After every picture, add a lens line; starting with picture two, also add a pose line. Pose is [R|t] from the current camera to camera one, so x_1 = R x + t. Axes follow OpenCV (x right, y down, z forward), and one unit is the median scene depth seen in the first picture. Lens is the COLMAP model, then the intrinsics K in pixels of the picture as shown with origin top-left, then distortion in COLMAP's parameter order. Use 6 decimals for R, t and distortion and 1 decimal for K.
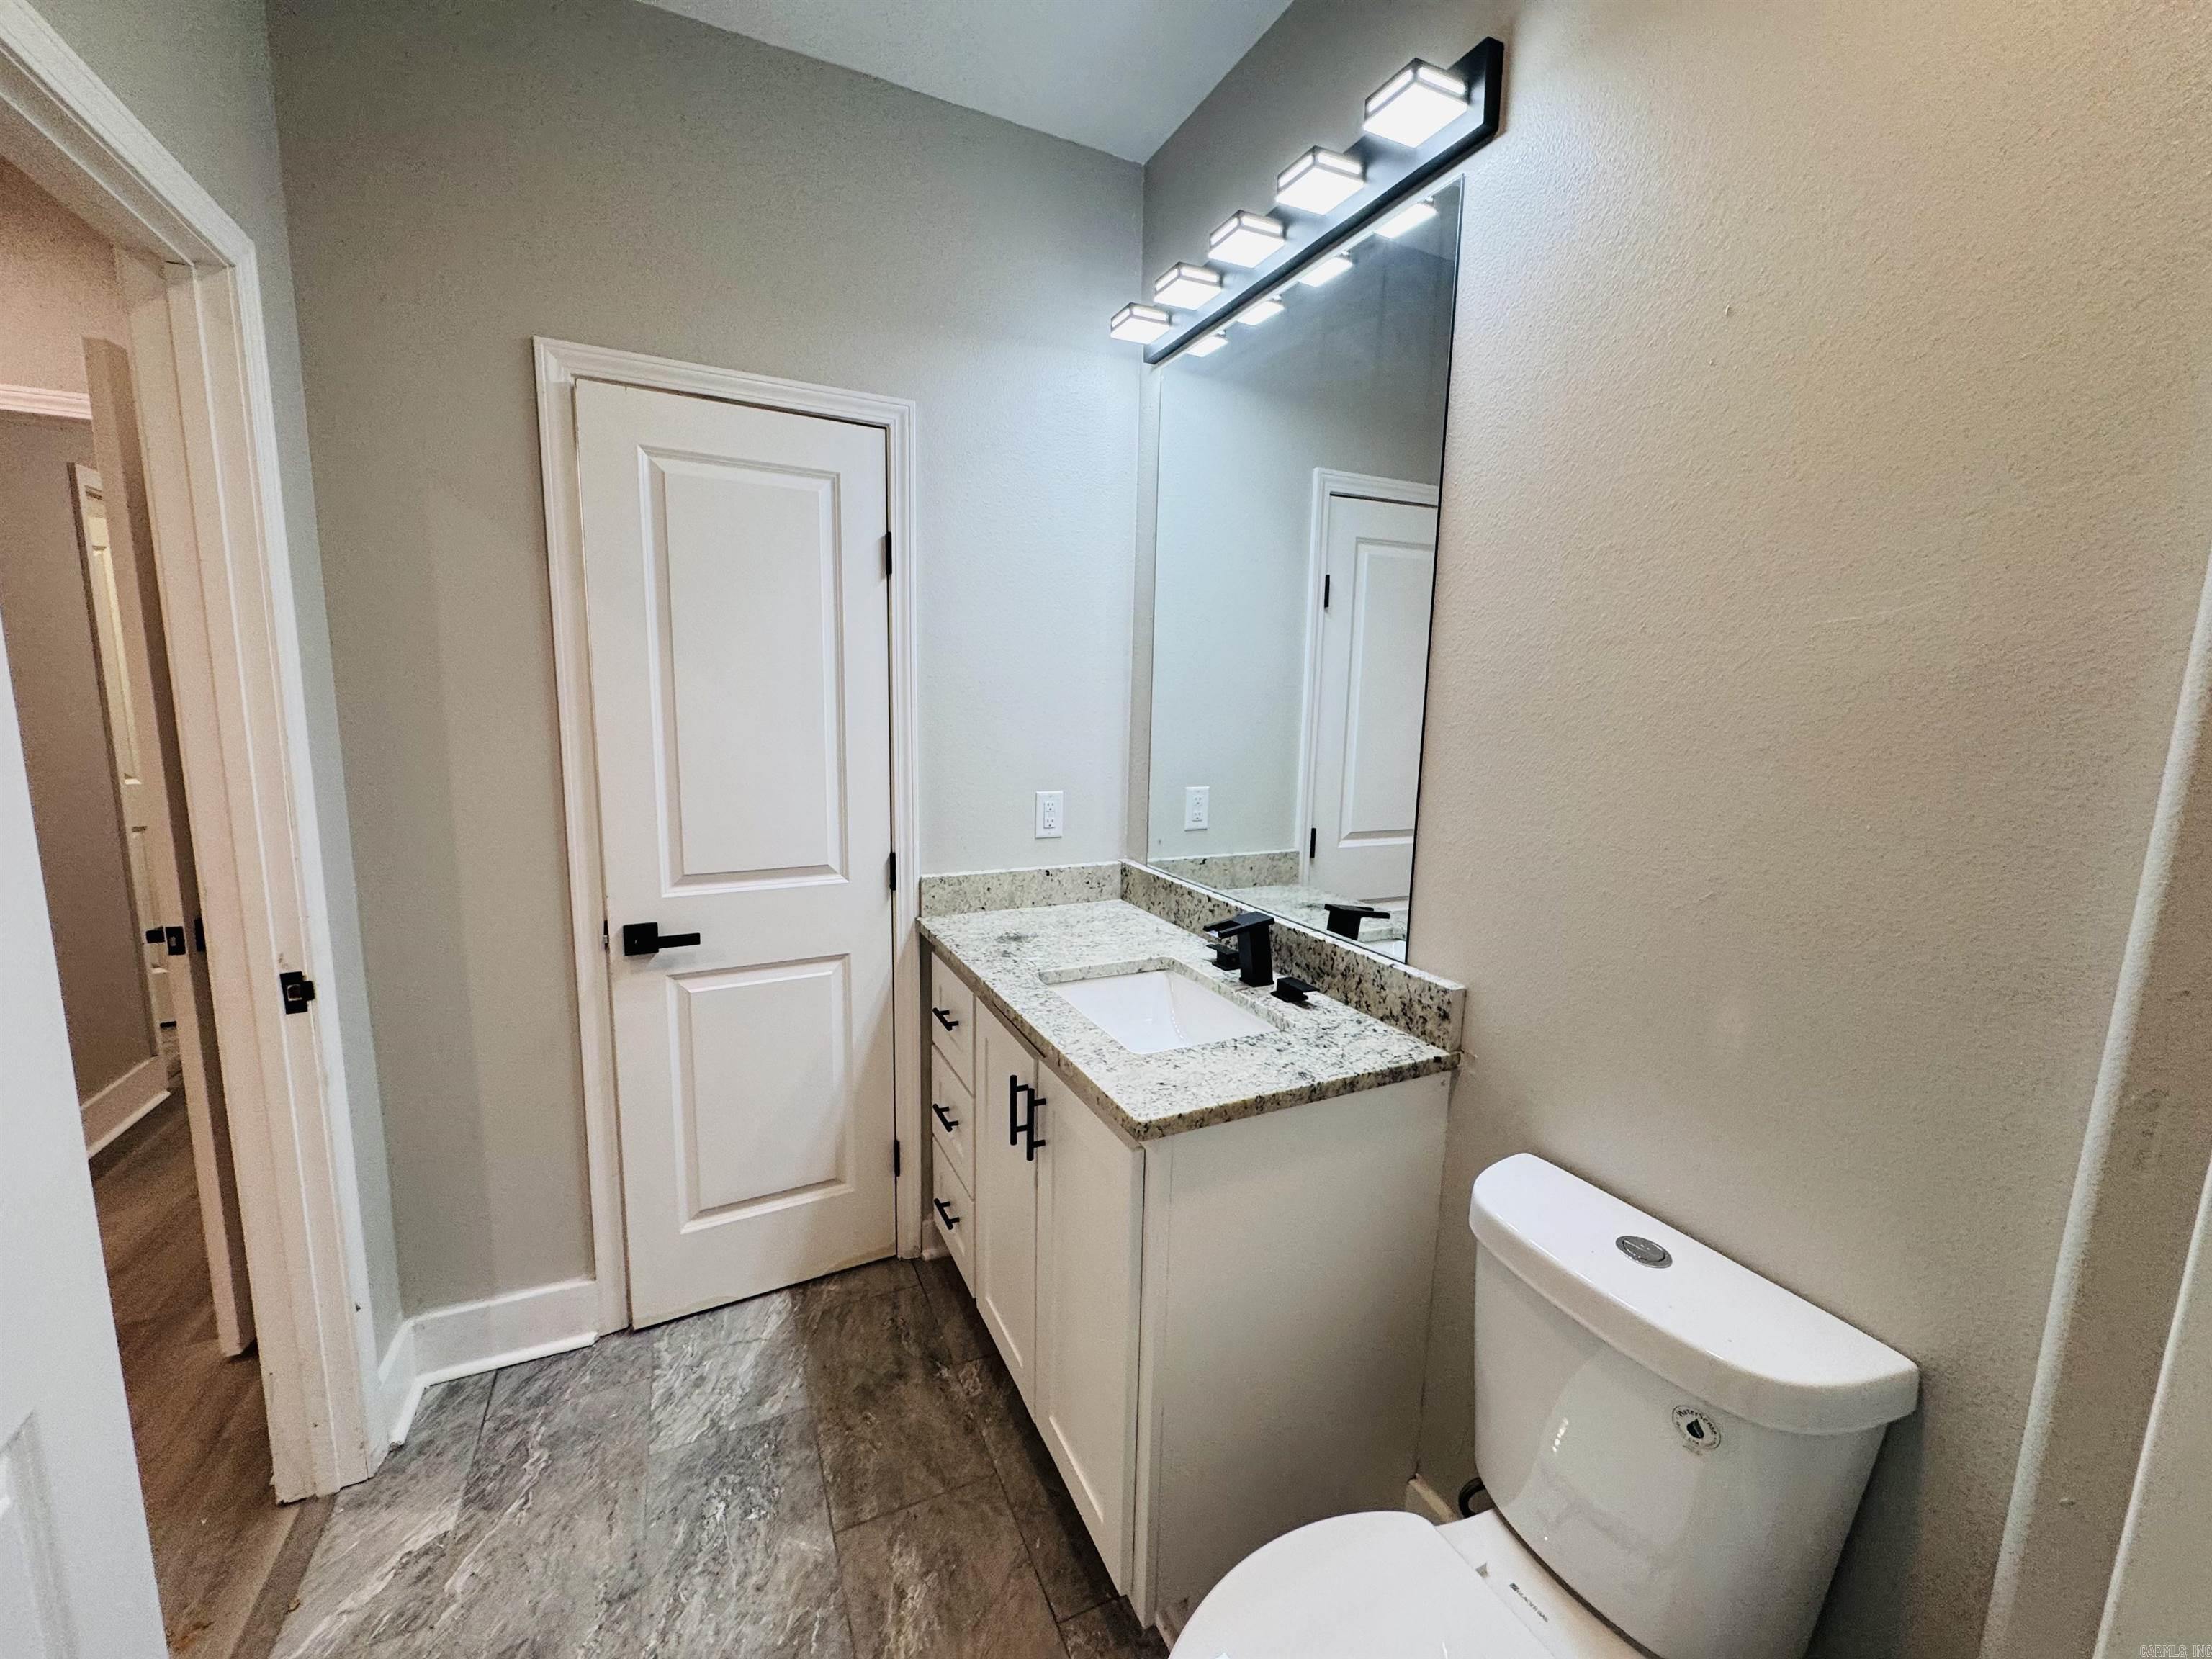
lens RADIAL K [[869.5, 0, 1105.9], [0, 869.5, 831.1], [0, 0, 1]] dist [-0.001383, 0.000805]
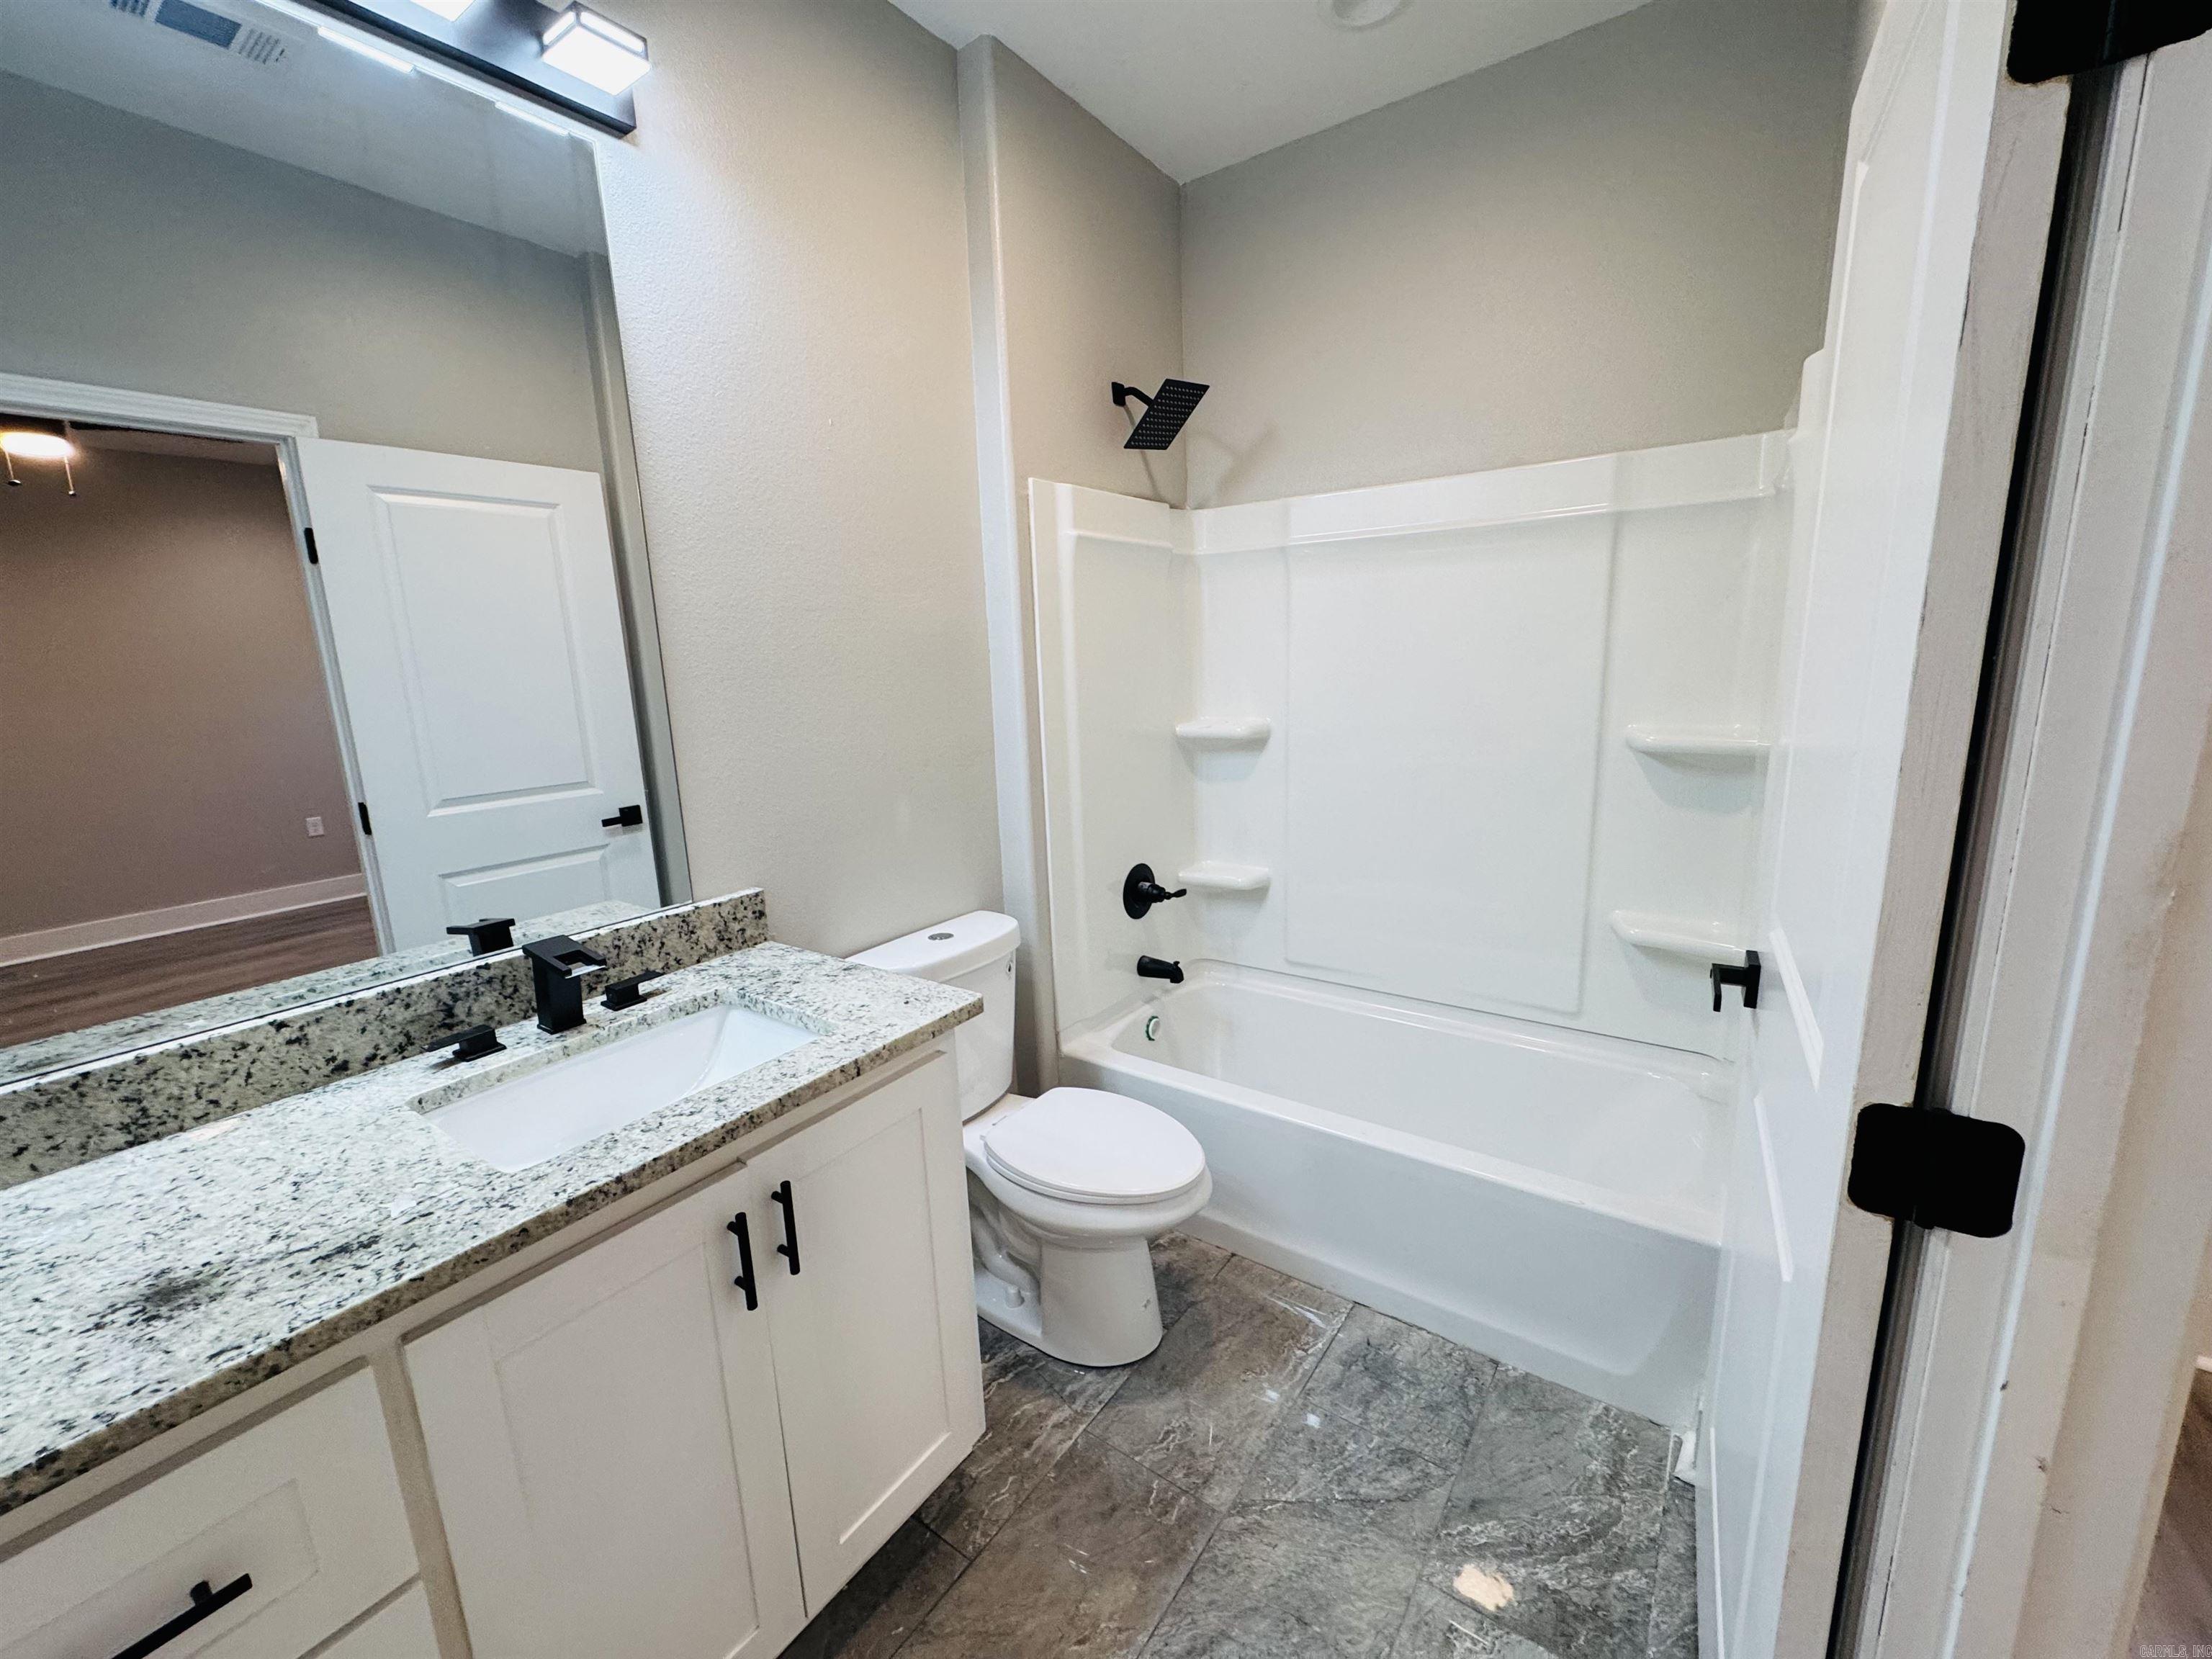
lens RADIAL K [[869.5, 0, 1103.1], [0, 869.5, 827.3], [0, 0, 1]] dist [-0.001383, 0.000805]
pose [[-0.478187, -0.175855, 0.860472, -0.738663], [0.158453, 0.946396, 0.281472, -0.144258], [-0.863846, 0.270941, -0.424690, 0.920279]]
